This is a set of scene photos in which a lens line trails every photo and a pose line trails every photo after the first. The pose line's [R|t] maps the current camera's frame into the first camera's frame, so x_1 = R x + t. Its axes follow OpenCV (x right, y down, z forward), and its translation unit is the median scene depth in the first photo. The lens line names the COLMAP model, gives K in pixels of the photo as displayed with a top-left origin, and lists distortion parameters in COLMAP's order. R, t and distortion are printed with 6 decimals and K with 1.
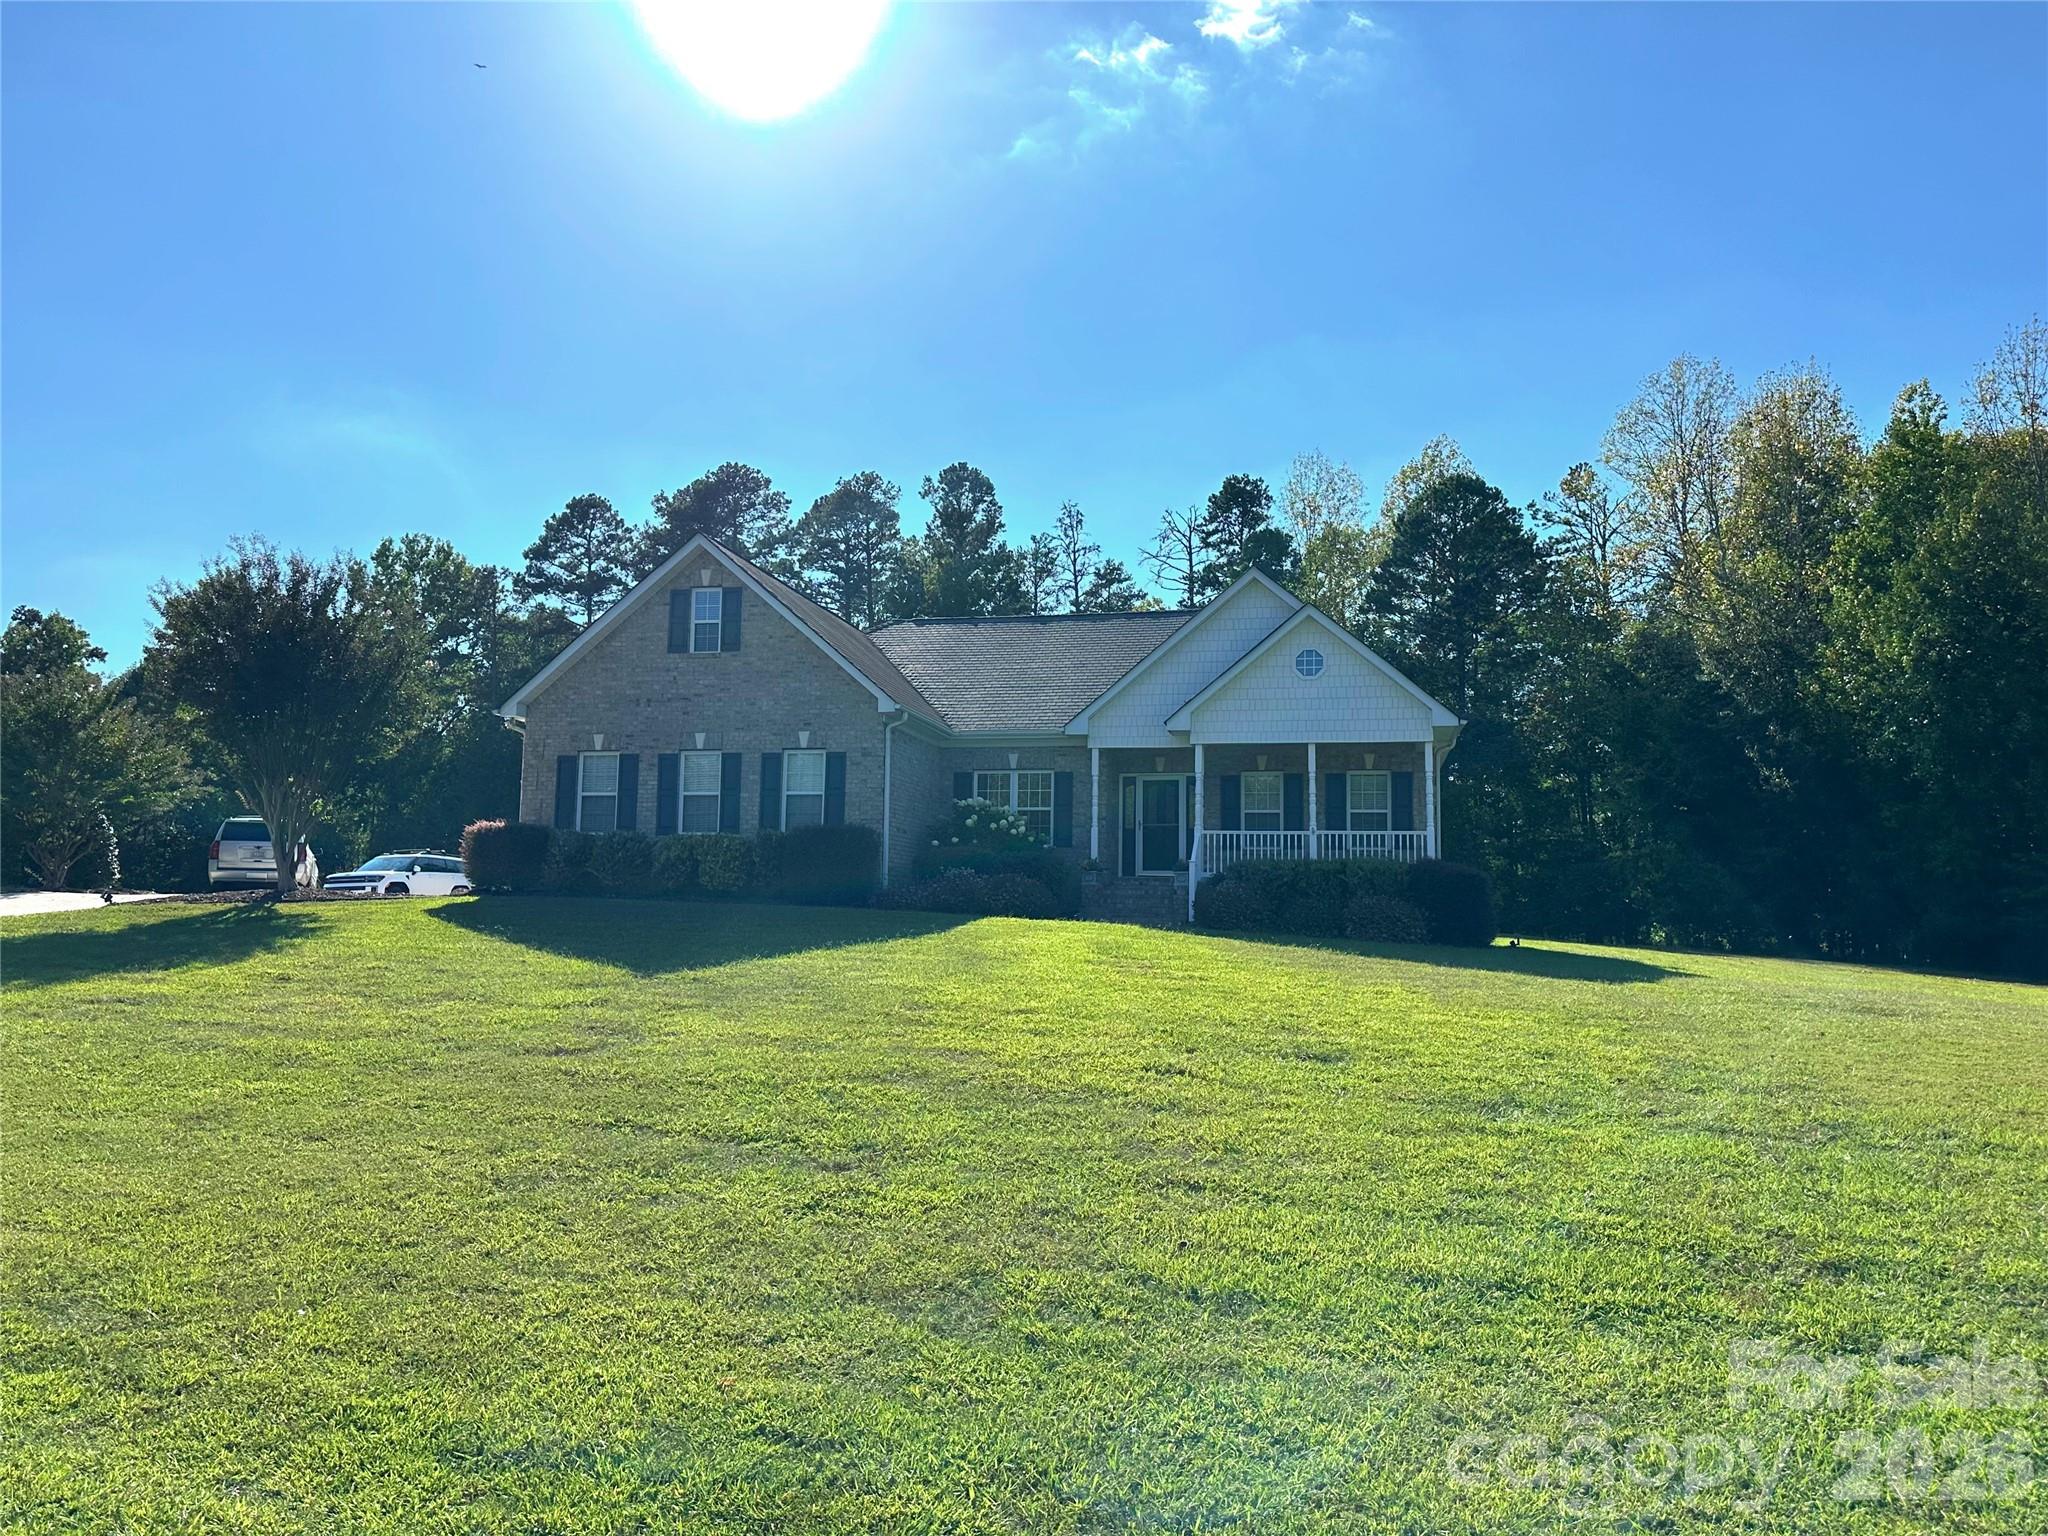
lens RADIAL K [[1413.3, 0, 1024.0], [0, 1413.3, 768.0], [0, 0, 1]] dist [0.073433, -0.102513]
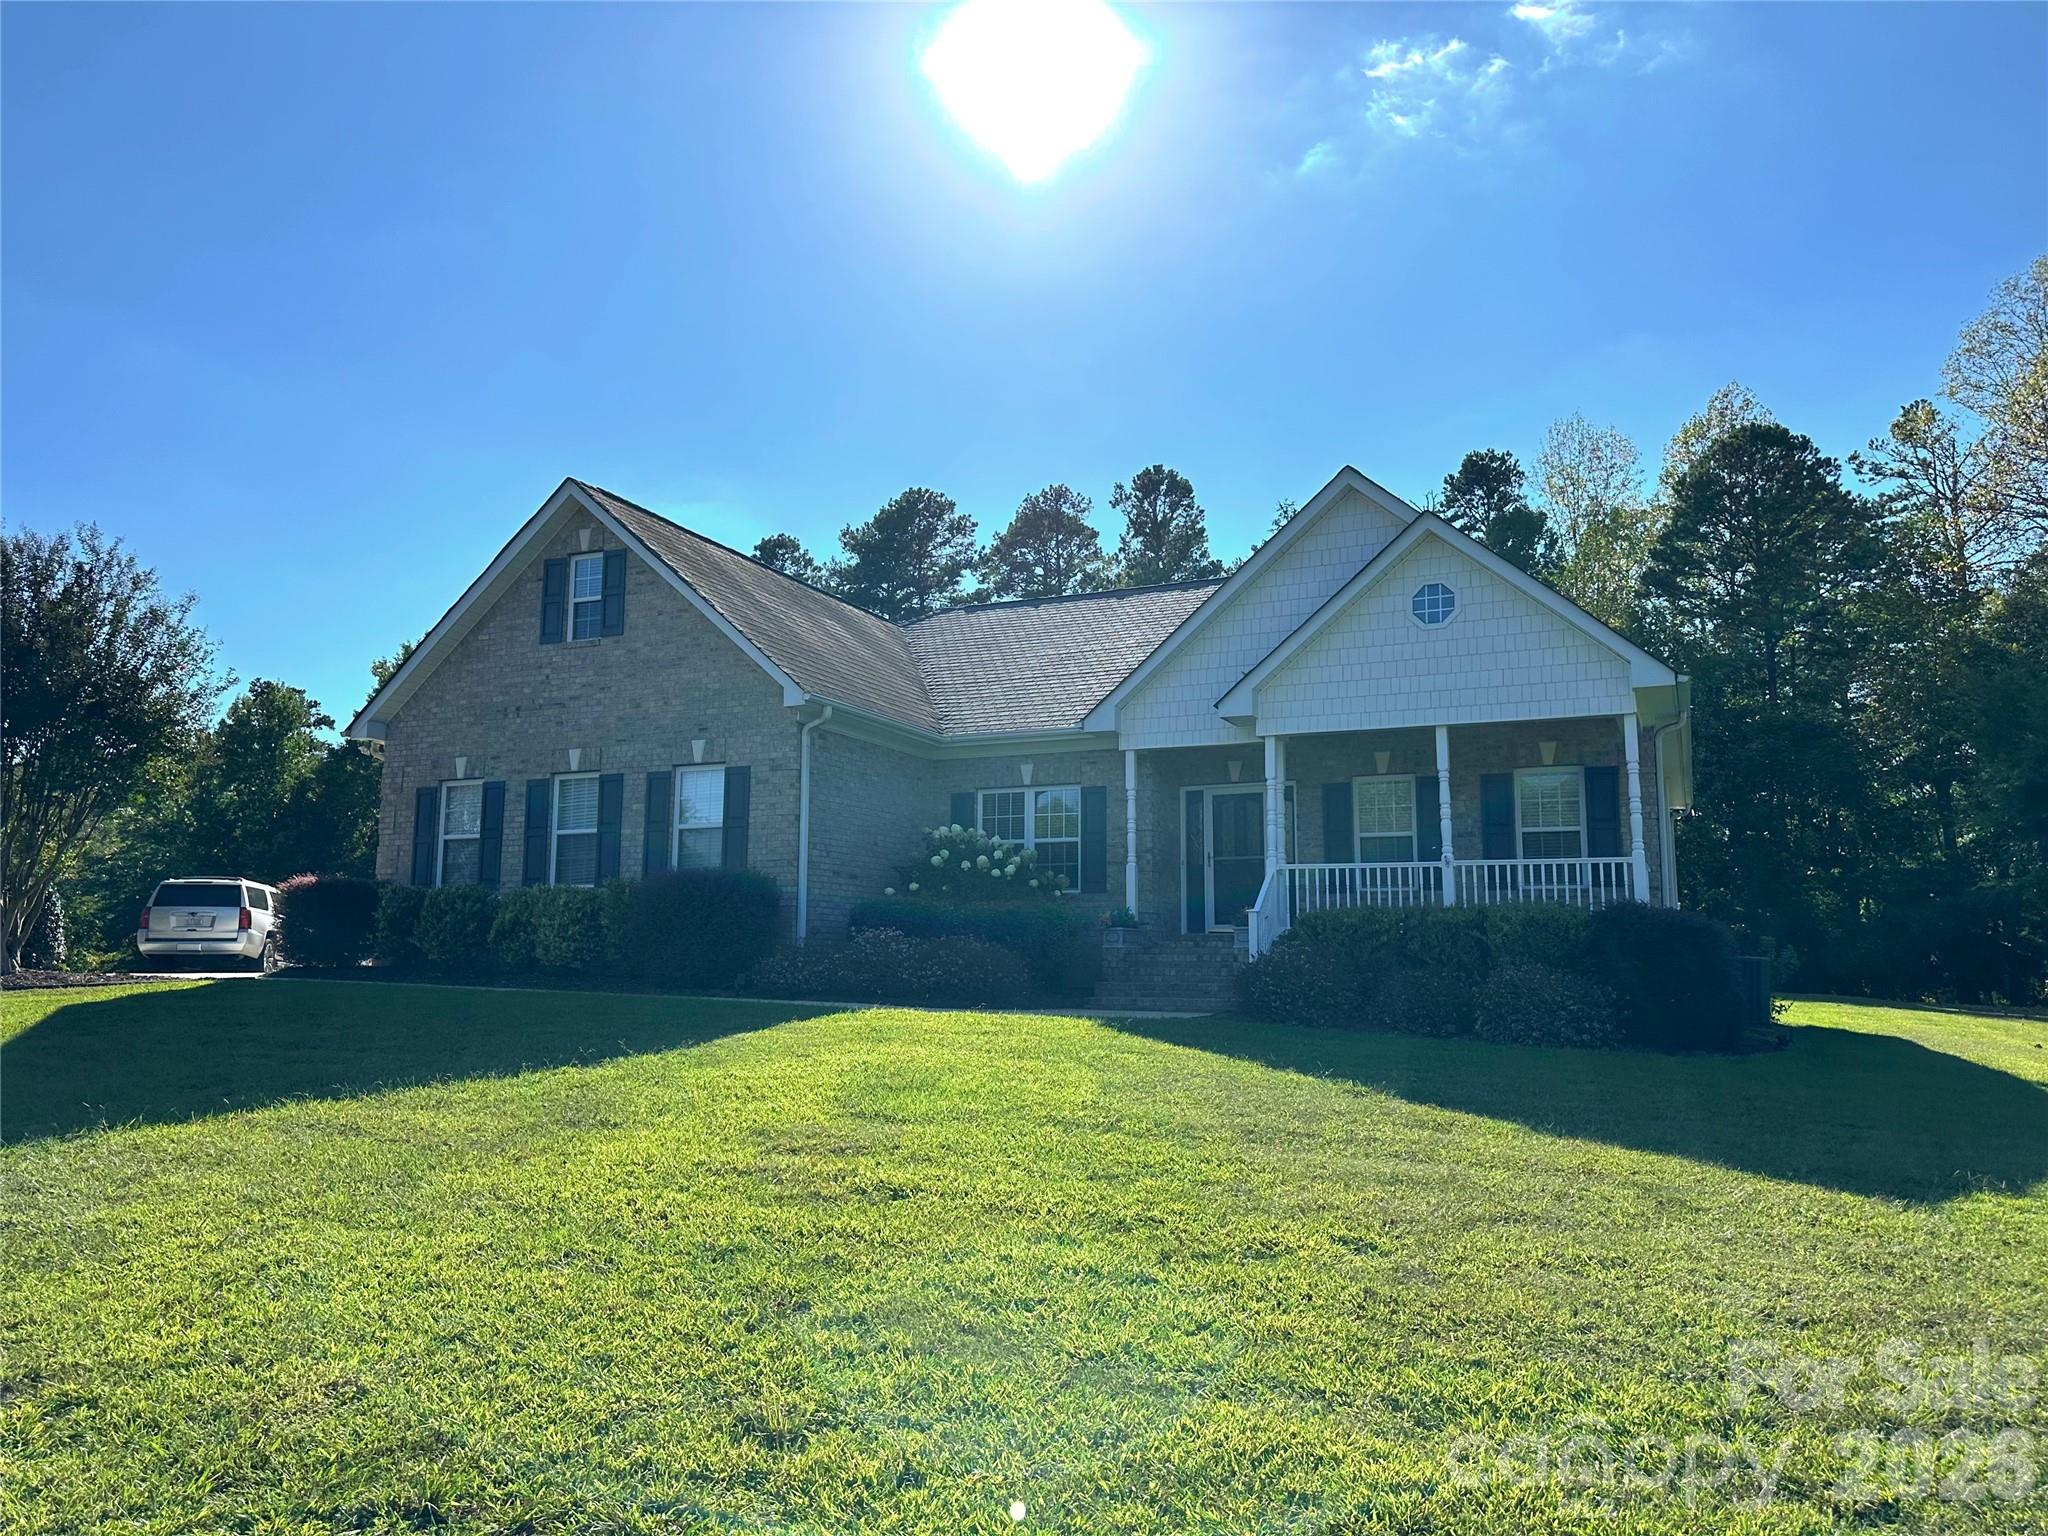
lens RADIAL K [[1413.3, 0, 1024.0], [0, 1413.3, 768.0], [0, 0, 1]] dist [0.073433, -0.102513]
pose [[0.978828, -0.039223, -0.200893, 0.135382], [0.032710, 0.998829, -0.035640, 0.017477], [0.202056, 0.028314, 0.978965, 0.299932]]
